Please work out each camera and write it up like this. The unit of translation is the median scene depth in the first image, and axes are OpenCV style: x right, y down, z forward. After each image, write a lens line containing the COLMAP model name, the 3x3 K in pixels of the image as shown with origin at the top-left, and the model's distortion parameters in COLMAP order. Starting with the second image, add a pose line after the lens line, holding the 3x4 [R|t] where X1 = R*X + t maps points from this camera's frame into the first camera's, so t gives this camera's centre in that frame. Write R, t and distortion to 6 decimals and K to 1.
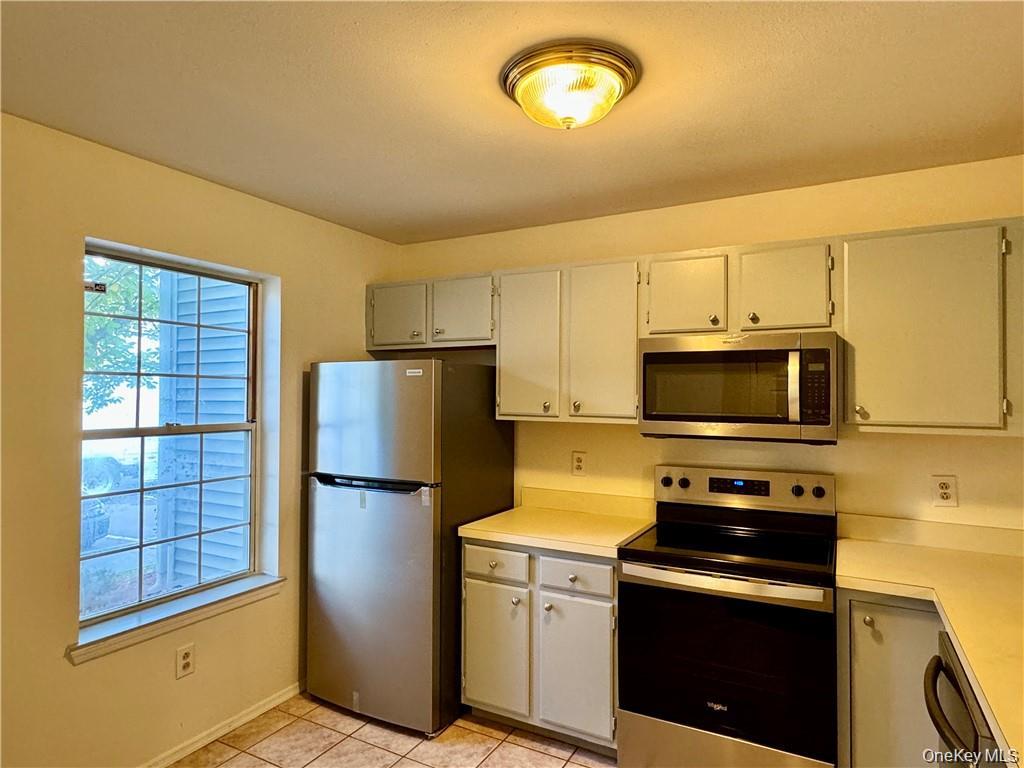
lens RADIAL K [[604.2, 0, 512.8], [0, 604.2, 386.1], [0, 0, 1]] dist [0.003059, 0.002160]
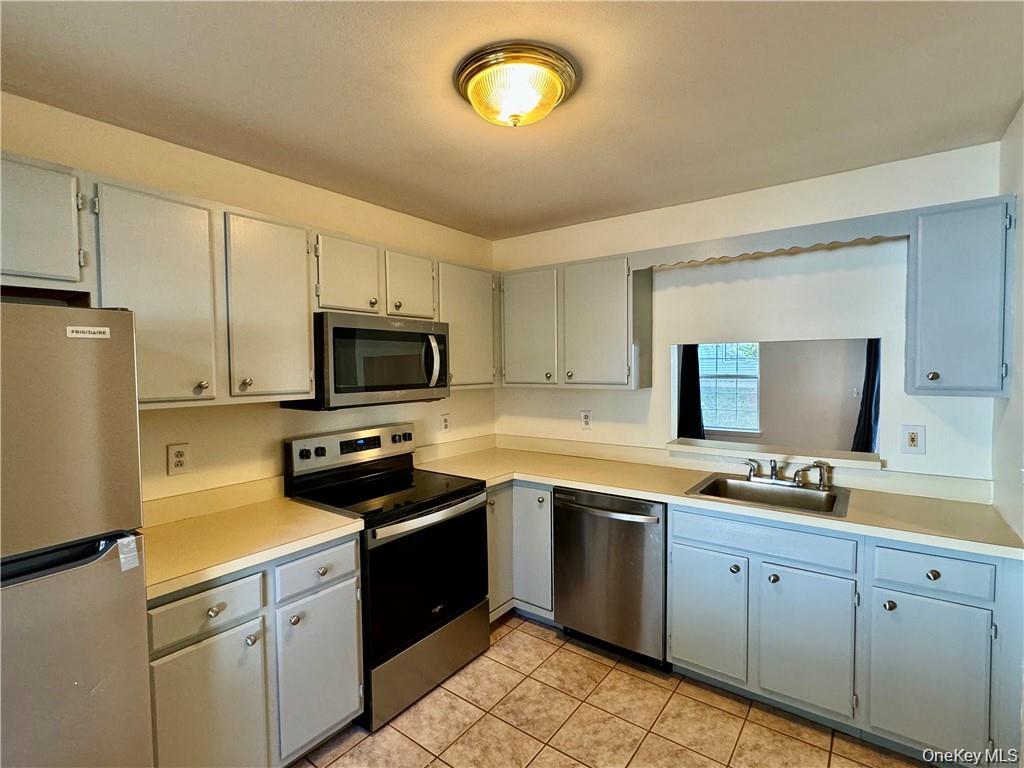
lens RADIAL K [[487.2, 0, 512.8], [0, 487.2, 381.5], [0, 0, 1]] dist [0.001963, 0.000136]
pose [[0.143116, -0.040376, 0.988882, -0.545294], [0.000780, 0.999172, 0.040683, 0.003558], [-0.989706, -0.005051, 0.143029, 0.587418]]
